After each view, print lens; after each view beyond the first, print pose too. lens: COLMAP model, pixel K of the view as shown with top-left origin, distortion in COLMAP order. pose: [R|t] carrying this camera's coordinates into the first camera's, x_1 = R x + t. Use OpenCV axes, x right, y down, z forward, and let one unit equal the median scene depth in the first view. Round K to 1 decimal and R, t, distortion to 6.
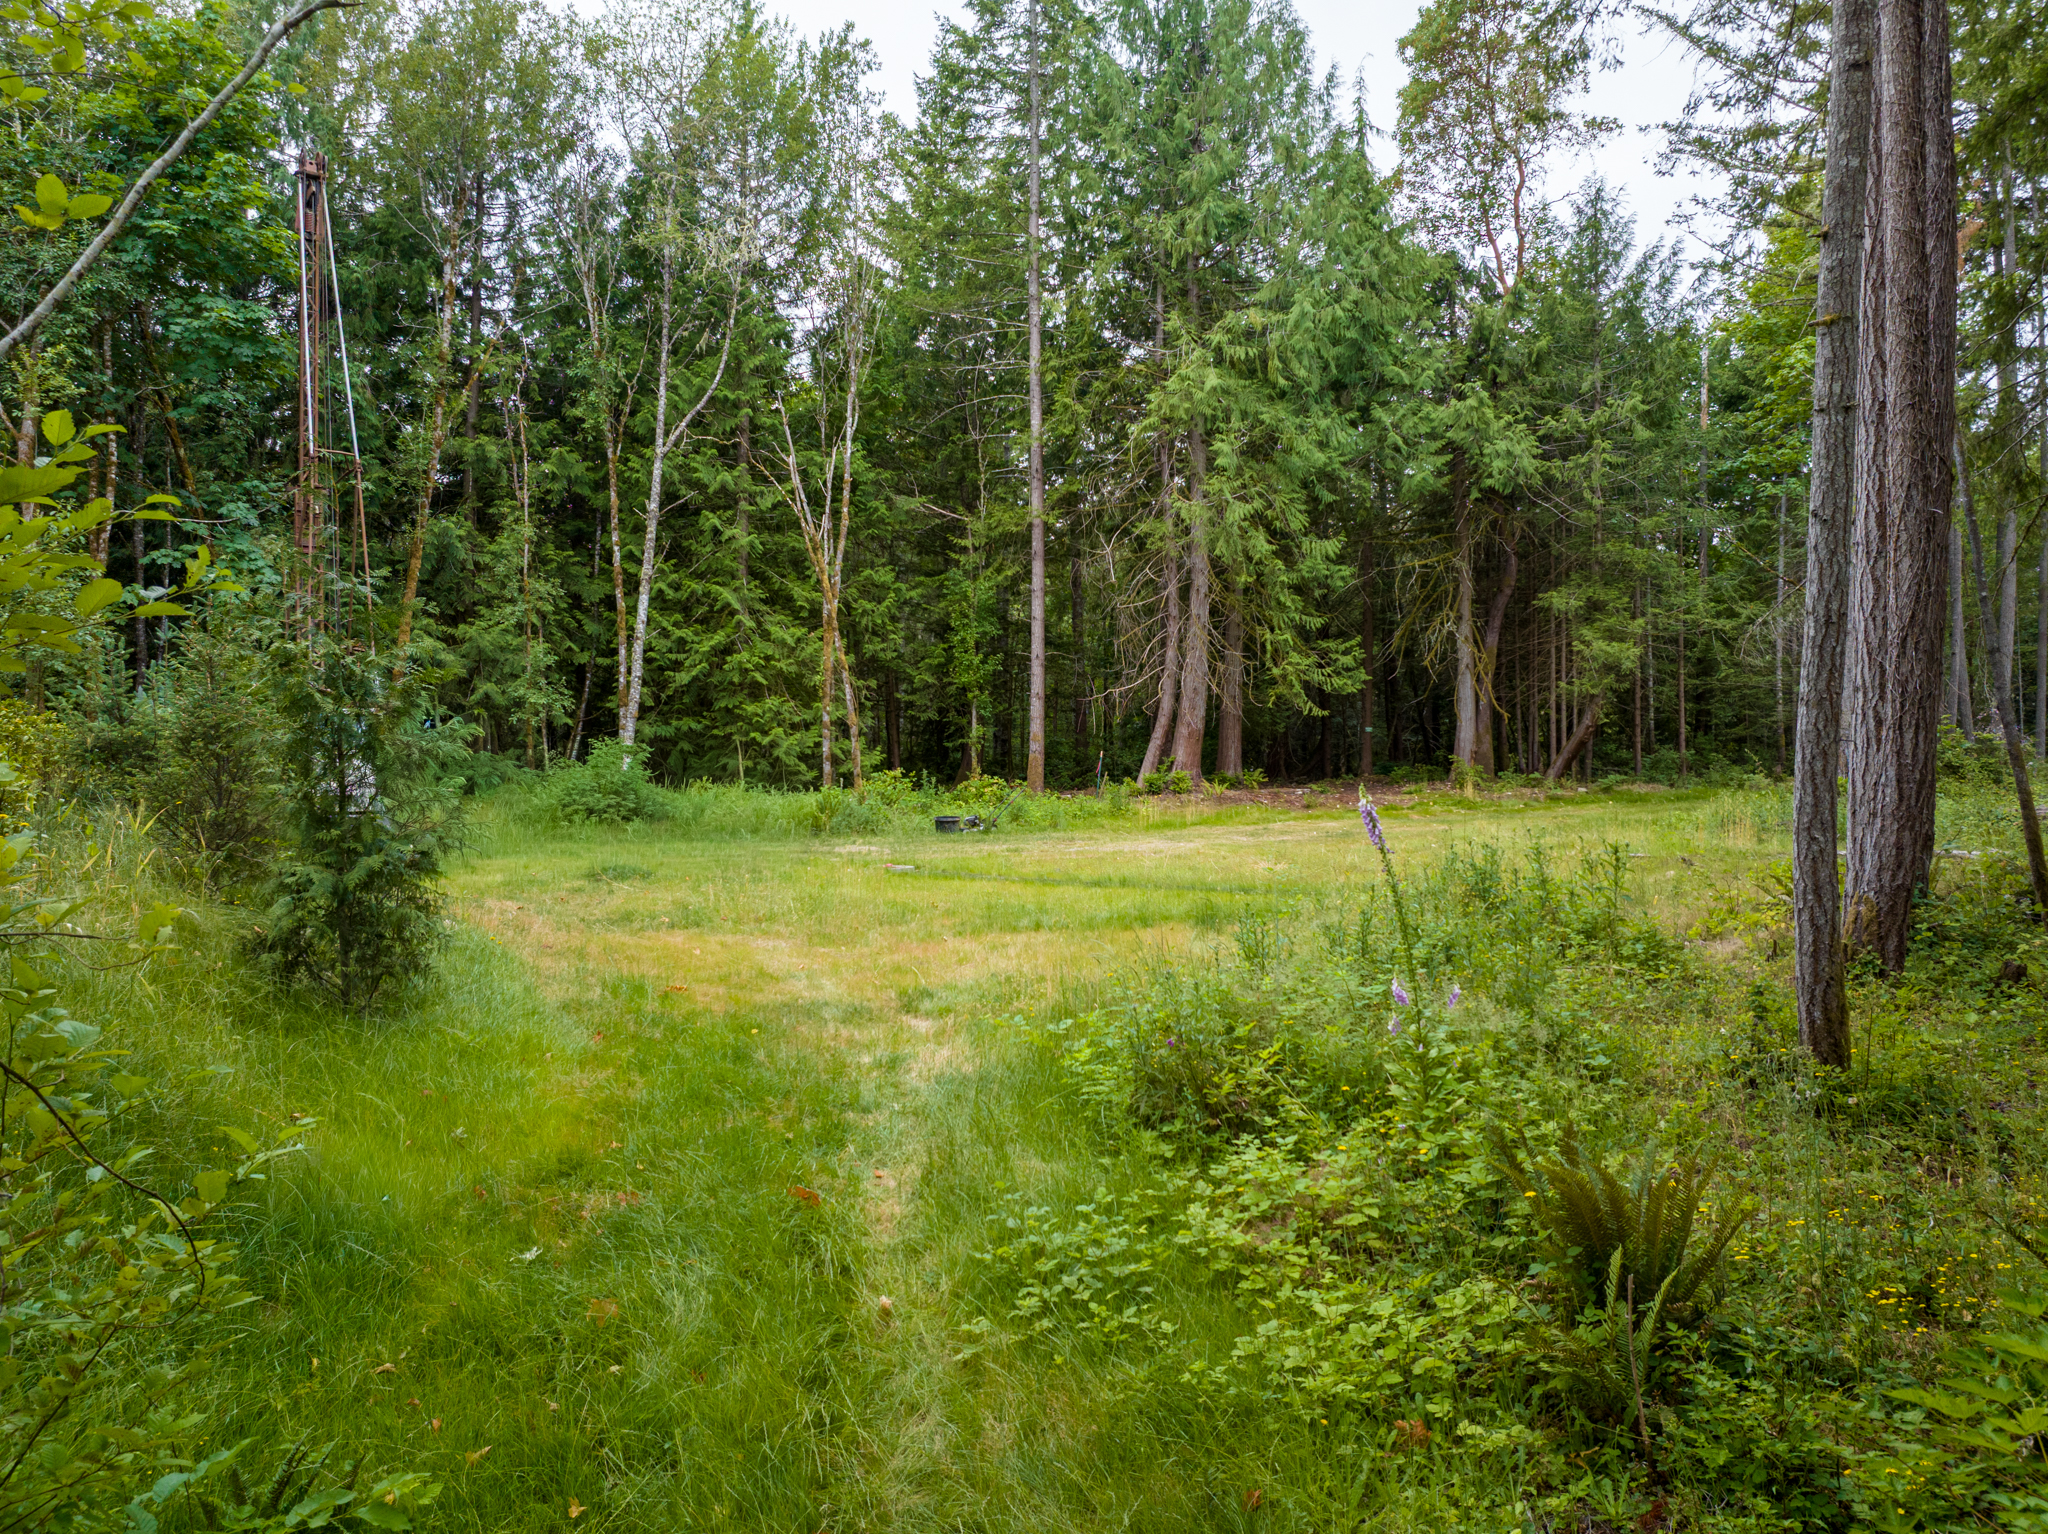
lens RADIAL K [[1457.2, 0, 1029.3], [0, 1457.2, 757.4], [0, 0, 1]] dist [0.001934, -0.059233]
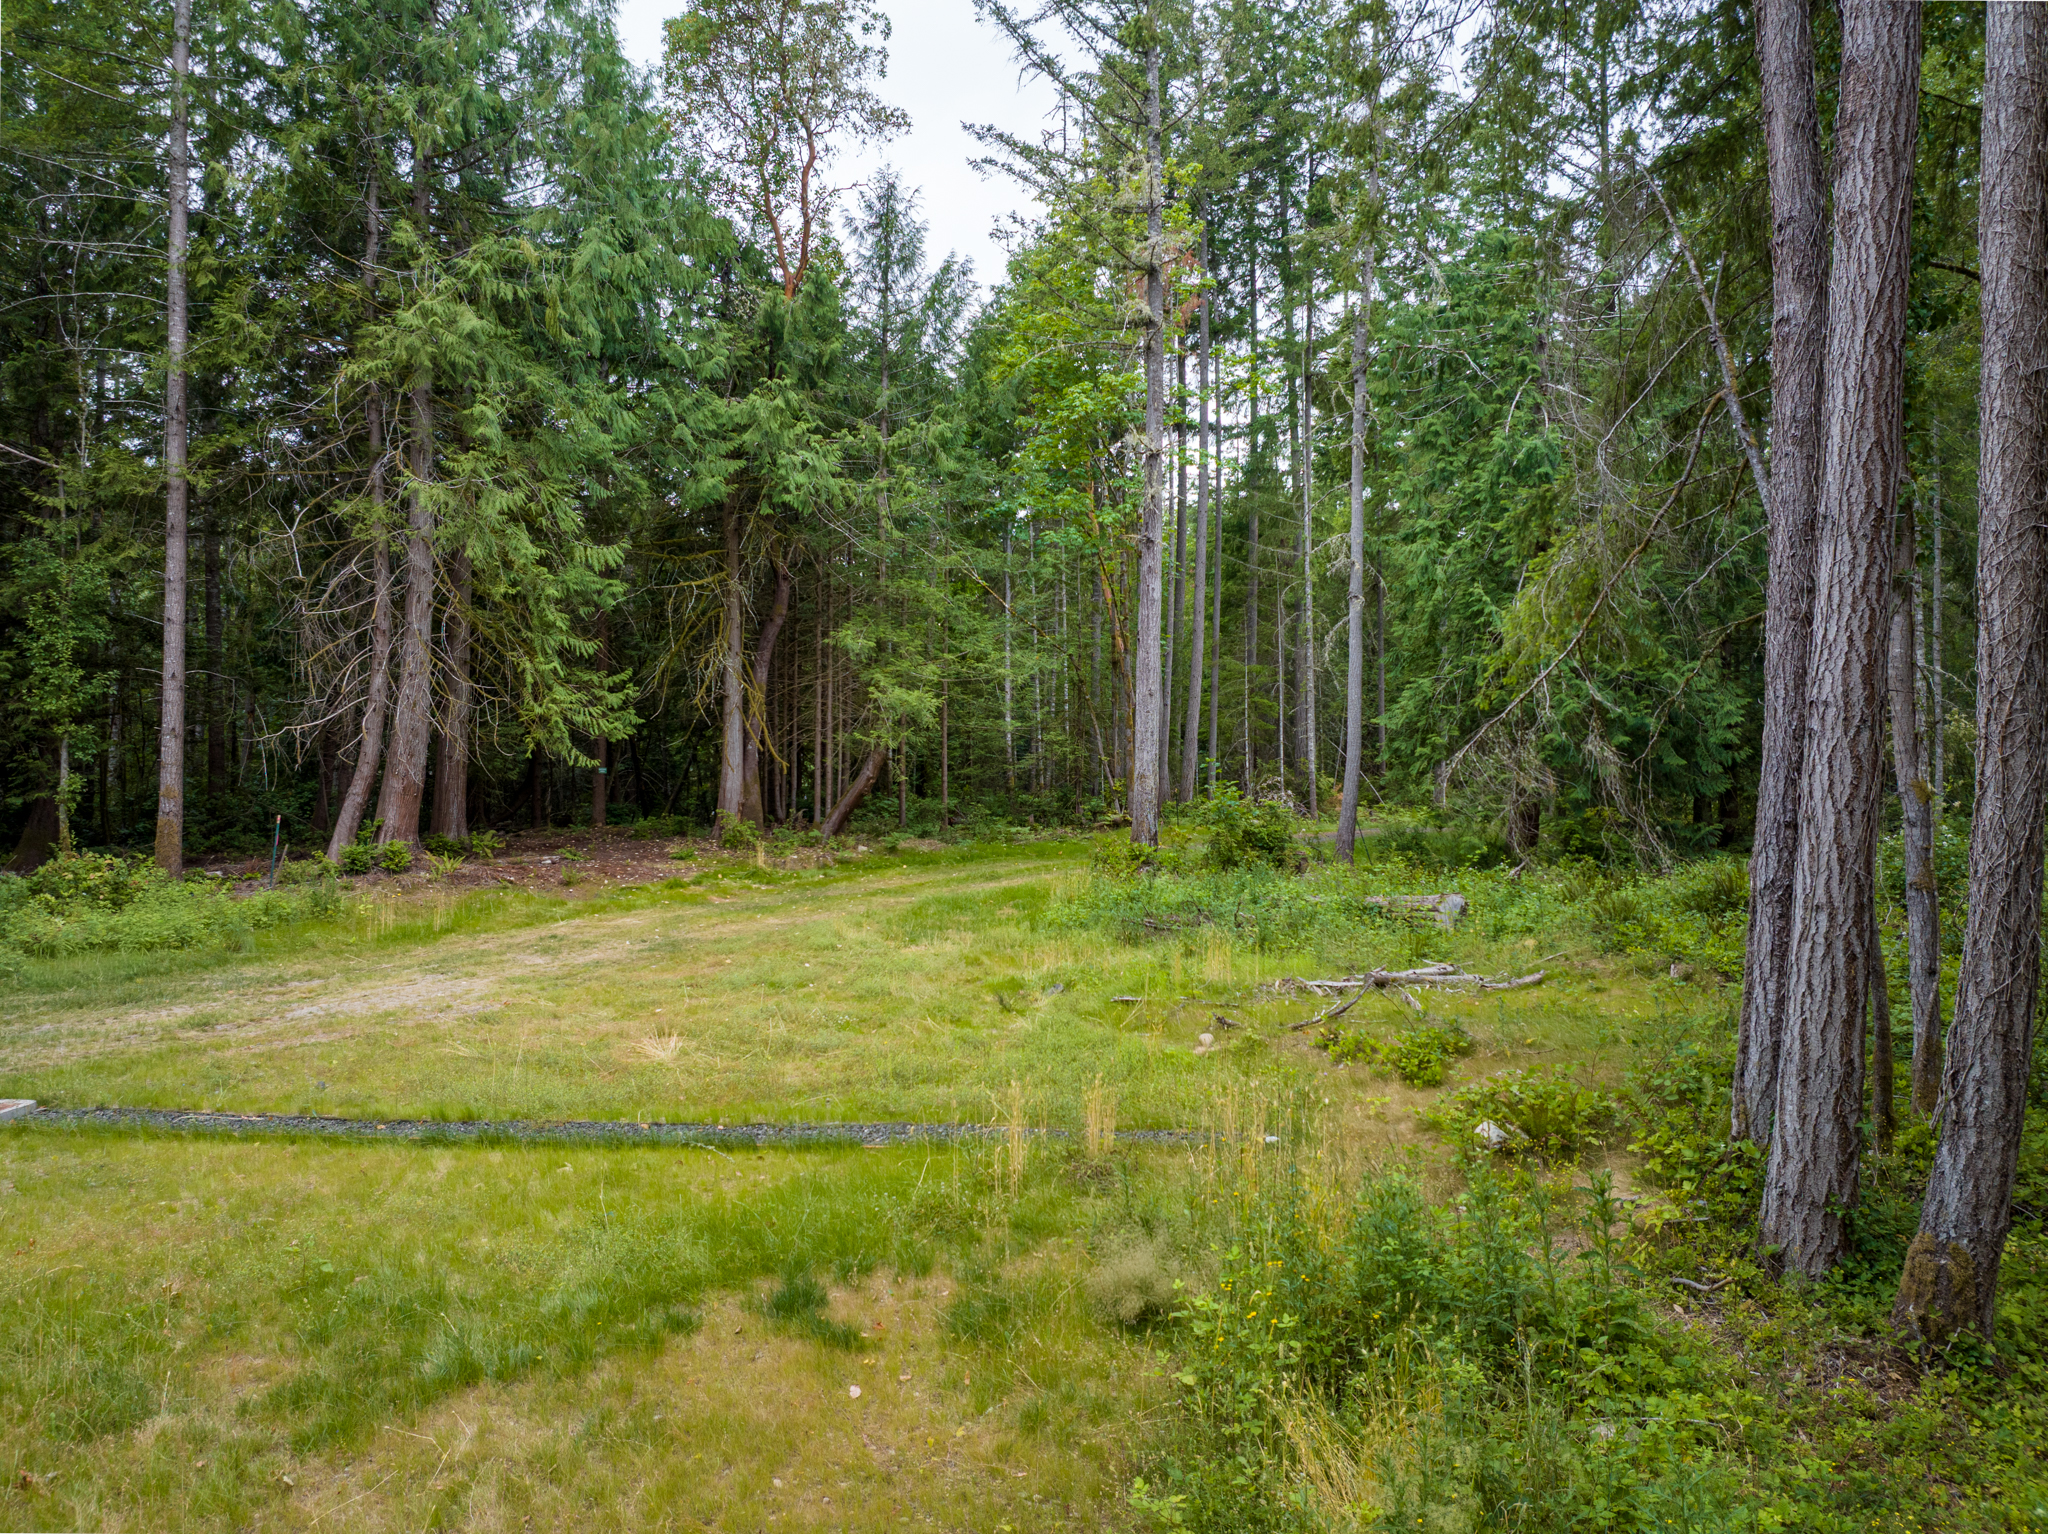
lens RADIAL K [[1457.2, 0, 1029.3], [0, 1457.2, 757.4], [0, 0, 1]] dist [0.001934, -0.059233]
pose [[0.824819, 0.011949, 0.565270, -0.048372], [-0.014583, 0.999894, 0.000142, -0.037462], [-0.565208, -0.008360, 0.824906, 0.205283]]
